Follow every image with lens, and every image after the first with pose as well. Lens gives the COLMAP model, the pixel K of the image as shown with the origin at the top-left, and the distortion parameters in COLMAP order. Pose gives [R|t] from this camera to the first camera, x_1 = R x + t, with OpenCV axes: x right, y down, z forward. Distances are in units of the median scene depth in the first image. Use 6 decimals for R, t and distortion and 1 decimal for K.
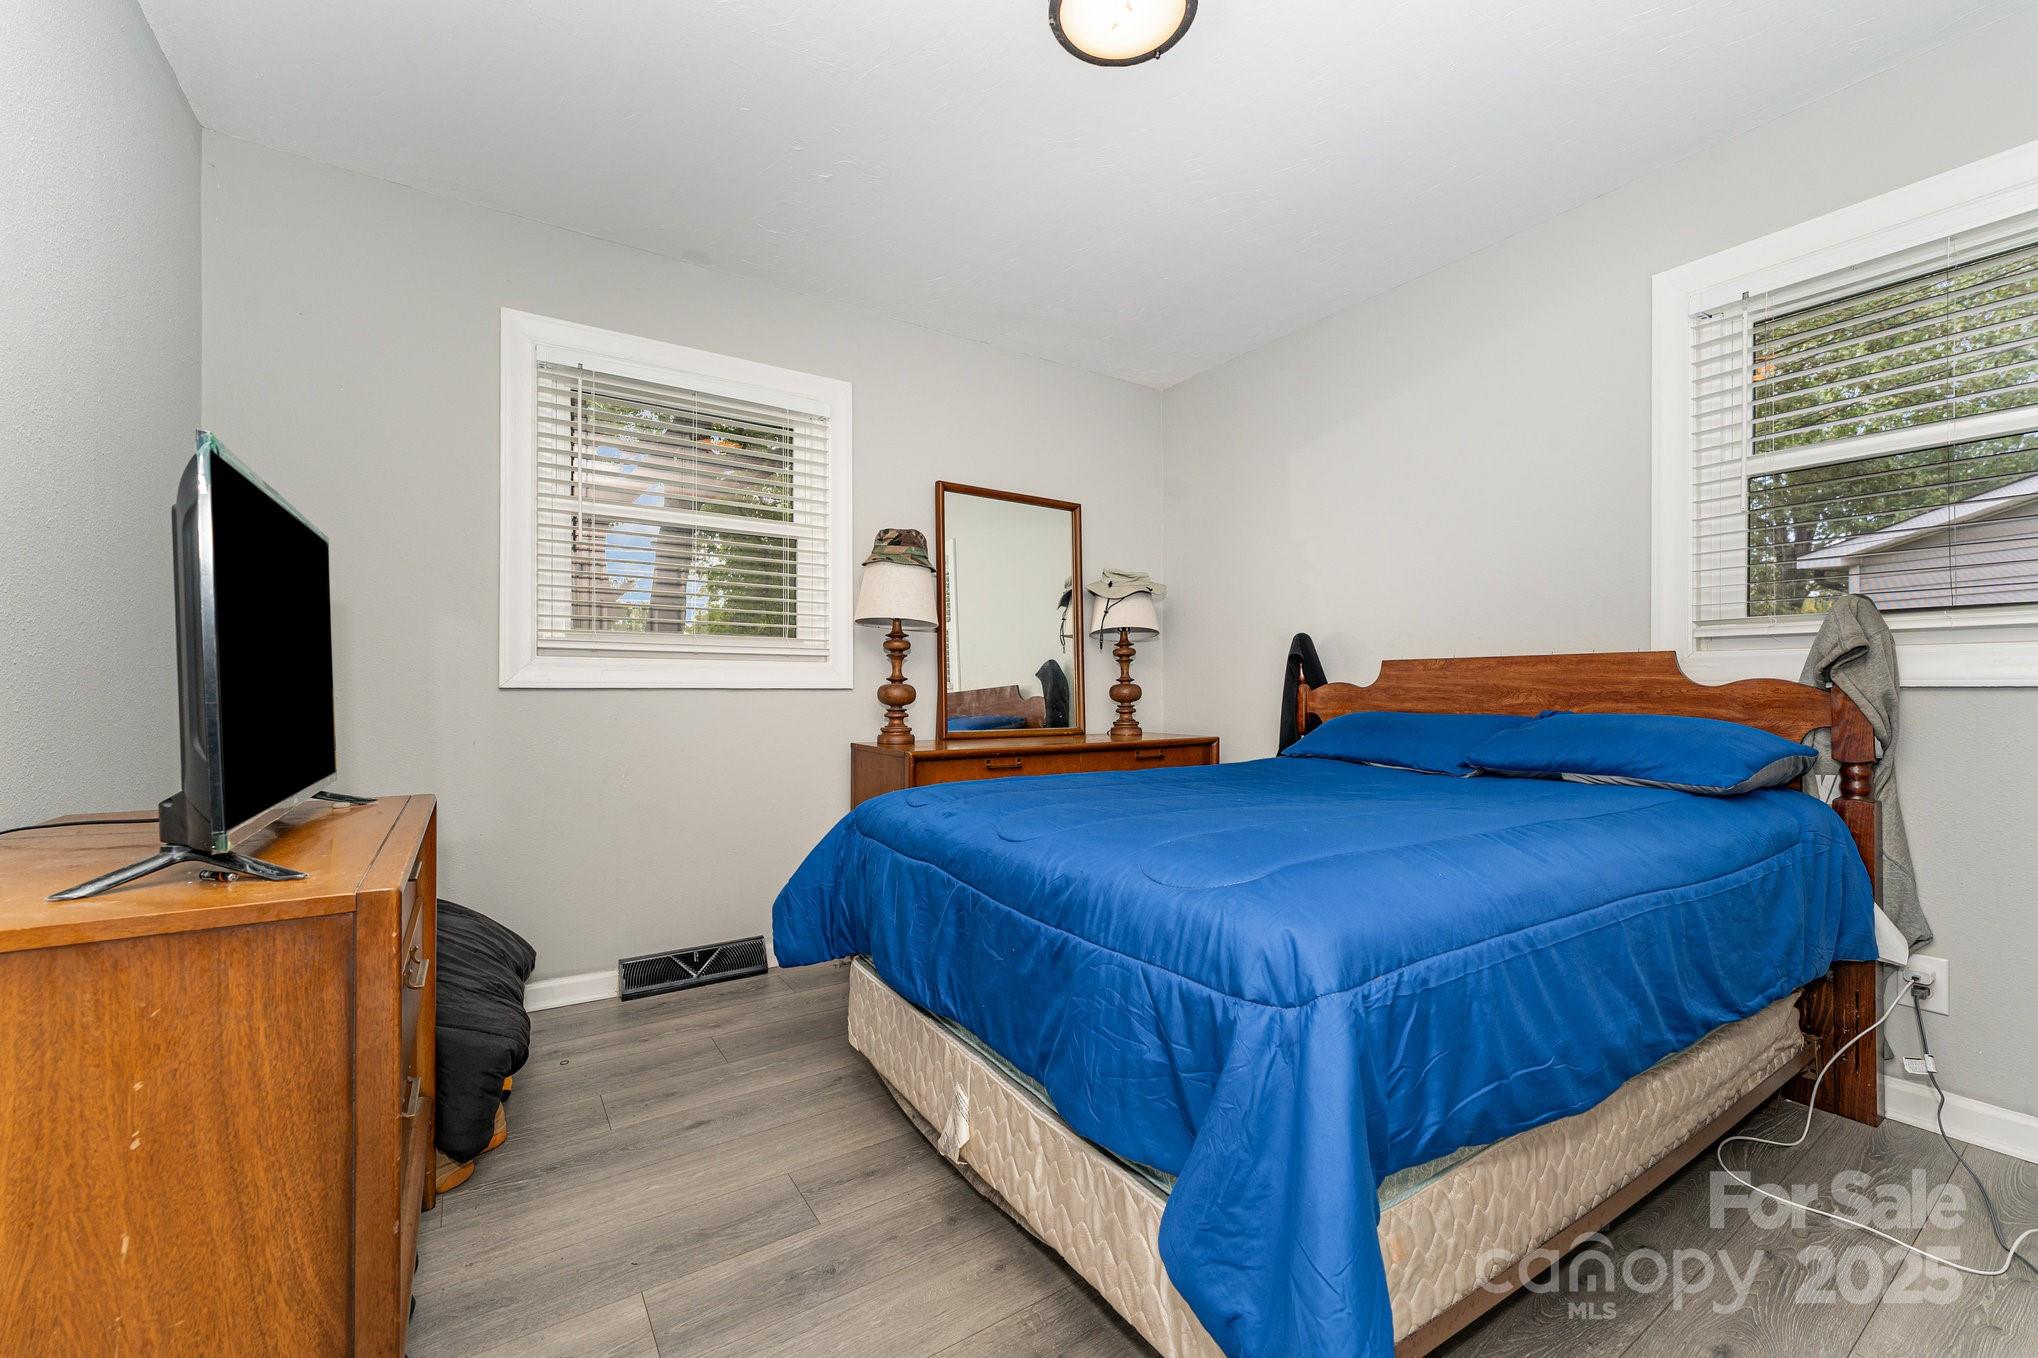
lens RADIAL K [[822.3, 0, 1025.4], [0, 822.3, 683.0], [0, 0, 1]] dist [0.001064, 0.000129]
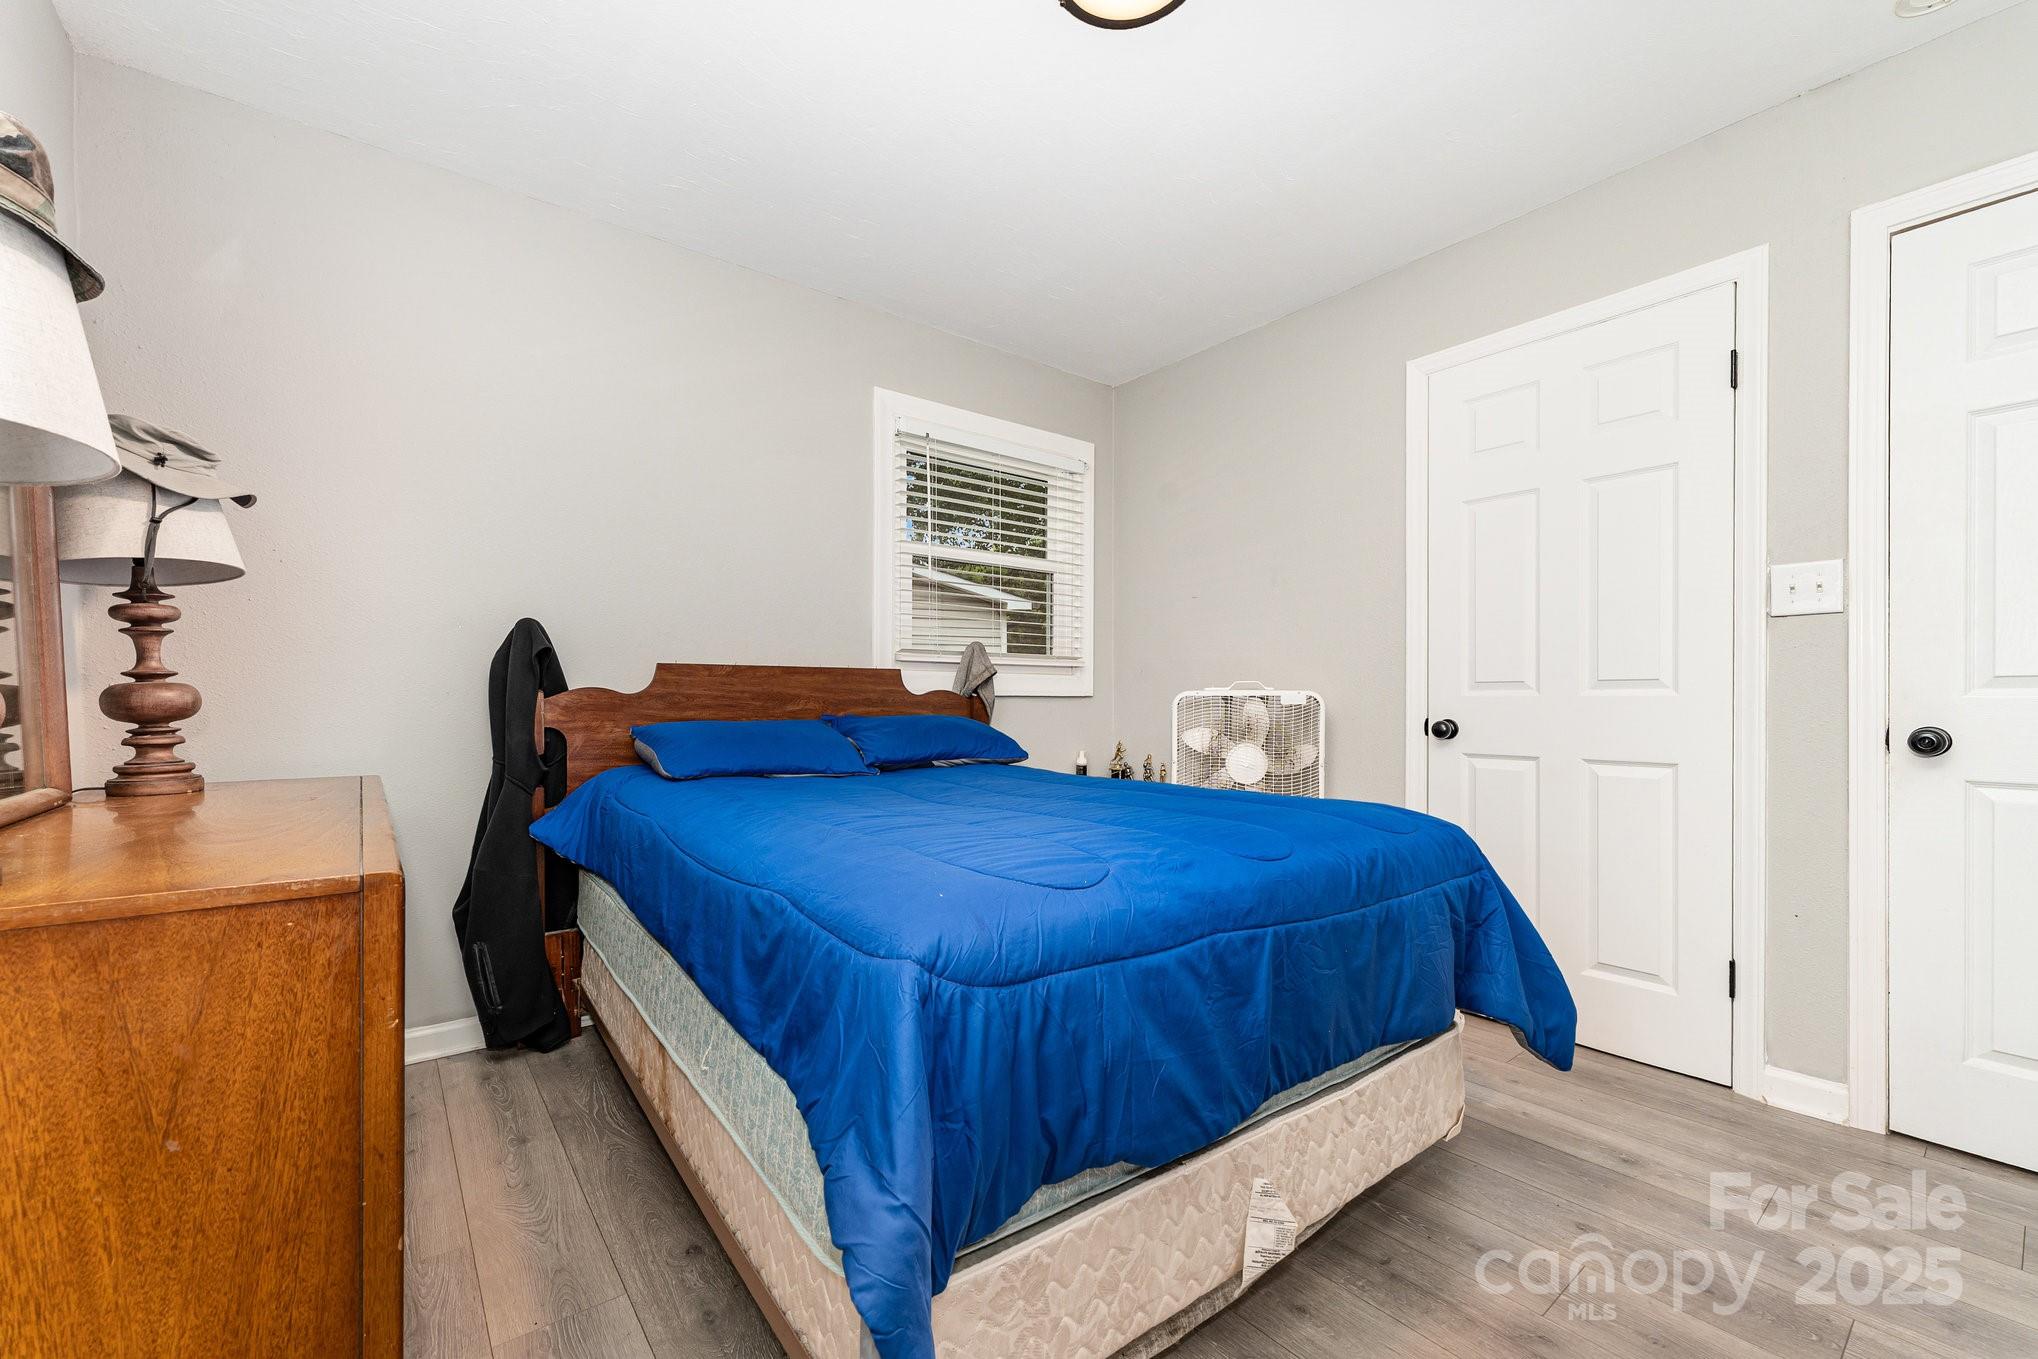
lens RADIAL K [[822.3, 0, 1025.4], [0, 822.3, 683.5], [0, 0, 1]] dist [0.001064, 0.000129]
pose [[-0.074424, 0.019650, 0.997033, -0.494374], [-0.008010, 0.999762, -0.020302, 0.009483], [-0.997195, -0.009497, -0.074249, 0.727218]]
